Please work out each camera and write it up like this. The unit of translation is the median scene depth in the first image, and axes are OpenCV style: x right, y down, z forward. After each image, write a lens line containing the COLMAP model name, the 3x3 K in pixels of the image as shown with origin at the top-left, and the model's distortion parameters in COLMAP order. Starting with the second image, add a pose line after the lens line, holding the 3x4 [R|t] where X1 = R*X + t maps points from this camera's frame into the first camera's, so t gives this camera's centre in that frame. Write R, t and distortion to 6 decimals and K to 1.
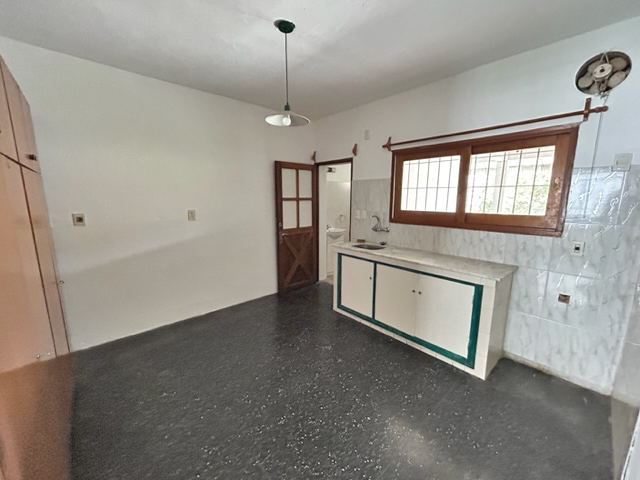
lens RADIAL K [[260.6, 0, 320.8], [0, 260.6, 240.6], [0, 0, 1]] dist [0.003210, 0.000789]
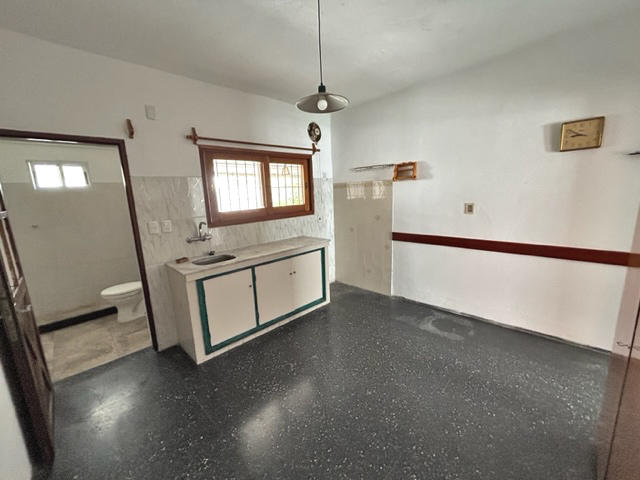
lens RADIAL K [[260.6, 0, 318.4], [0, 260.6, 239.6], [0, 0, 1]] dist [0.003210, 0.000789]
pose [[-0.048003, -0.186011, 0.981374, -0.699300], [0.209765, 0.958720, 0.191977, -0.140038], [-0.976573, 0.215074, -0.007003, 0.750844]]
